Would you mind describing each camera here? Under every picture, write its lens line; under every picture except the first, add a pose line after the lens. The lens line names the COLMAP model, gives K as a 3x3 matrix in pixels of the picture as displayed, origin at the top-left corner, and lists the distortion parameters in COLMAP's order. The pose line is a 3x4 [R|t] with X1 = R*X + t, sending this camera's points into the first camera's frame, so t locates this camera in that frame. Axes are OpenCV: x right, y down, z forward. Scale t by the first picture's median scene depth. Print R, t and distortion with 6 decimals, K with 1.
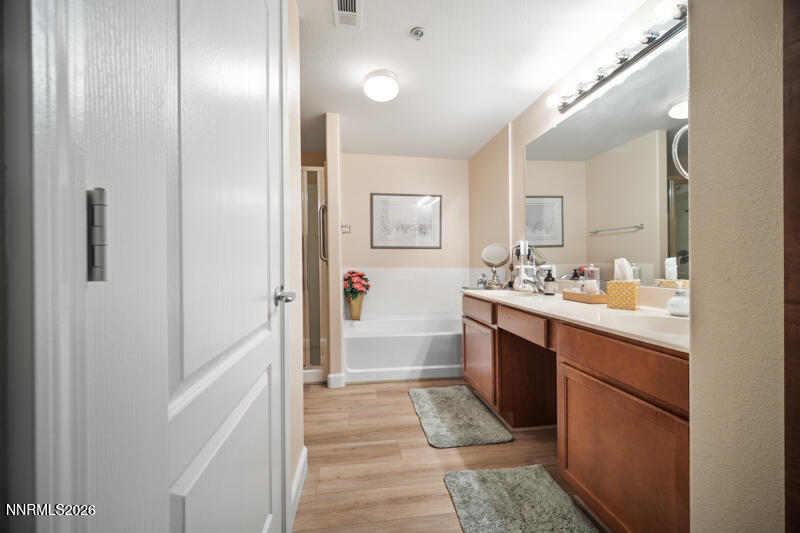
lens RADIAL K [[315.9, 0, 398.0], [0, 315.9, 263.4], [0, 0, 1]] dist [0.002601, -0.000090]
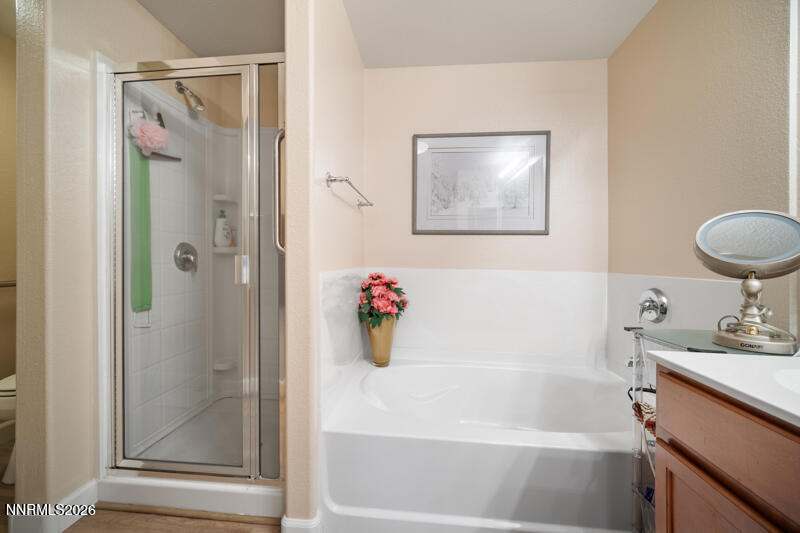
lens RADIAL K [[315.9, 0, 401.0], [0, 315.9, 255.7], [0, 0, 1]] dist [0.002601, -0.000090]
pose [[0.970586, 0.008344, -0.240611, 0.030621], [-0.011596, 0.999859, -0.012104, -0.002397], [0.240476, 0.014538, 0.970546, 0.481024]]
